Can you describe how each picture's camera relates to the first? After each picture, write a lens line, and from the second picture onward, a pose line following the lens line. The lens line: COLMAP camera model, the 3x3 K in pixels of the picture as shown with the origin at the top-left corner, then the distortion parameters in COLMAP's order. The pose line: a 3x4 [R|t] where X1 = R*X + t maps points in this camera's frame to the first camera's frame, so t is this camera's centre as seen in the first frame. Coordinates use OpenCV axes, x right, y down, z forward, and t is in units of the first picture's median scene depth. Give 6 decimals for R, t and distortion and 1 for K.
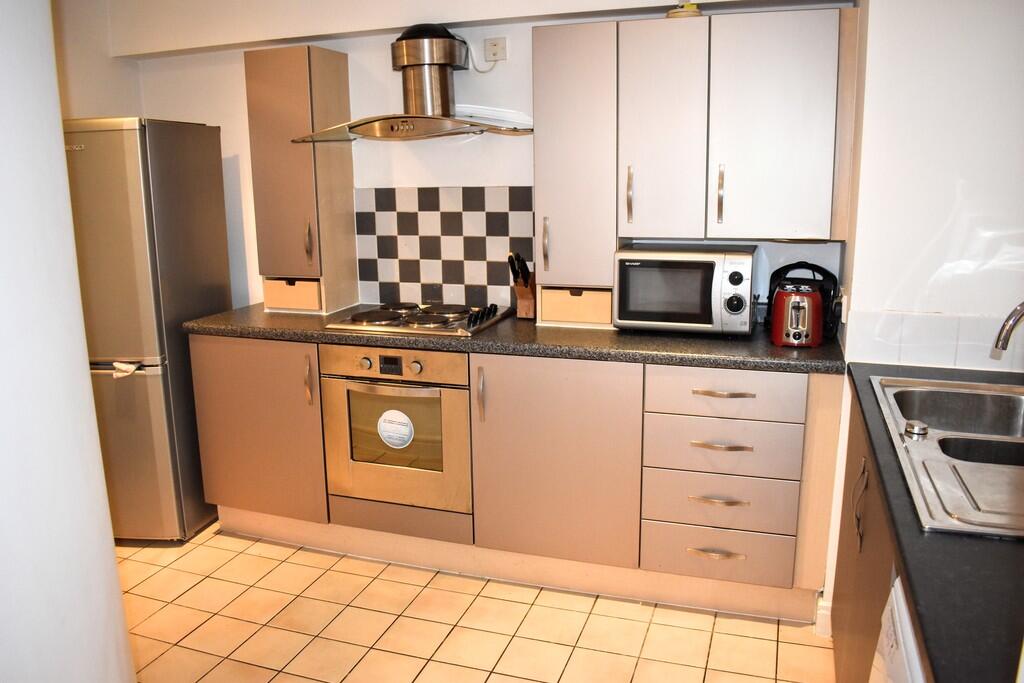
lens RADIAL K [[795.0, 0, 512.4], [0, 795.0, 344.5], [0, 0, 1]] dist [-0.095698, 0.012187]
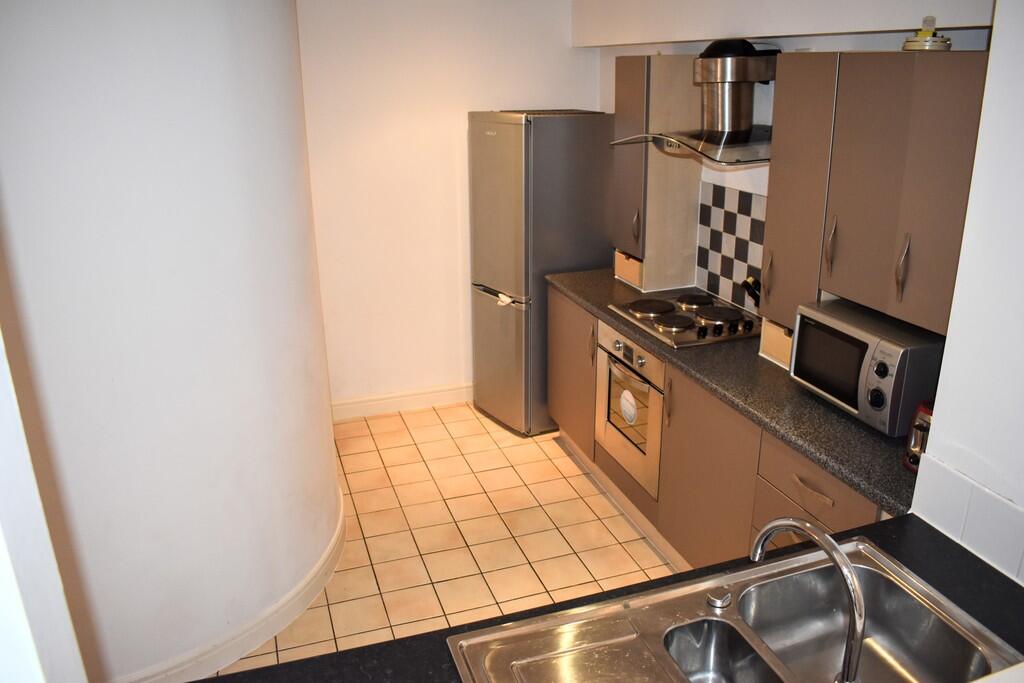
lens RADIAL K [[795.0, 0, 512.8], [0, 795.0, 337.5], [0, 0, 1]] dist [-0.095698, 0.012187]
pose [[0.622608, 0.260482, -0.737908, 0.540269], [-0.160773, 0.965436, 0.205148, -0.189339], [0.765840, -0.009091, 0.642967, 0.120971]]
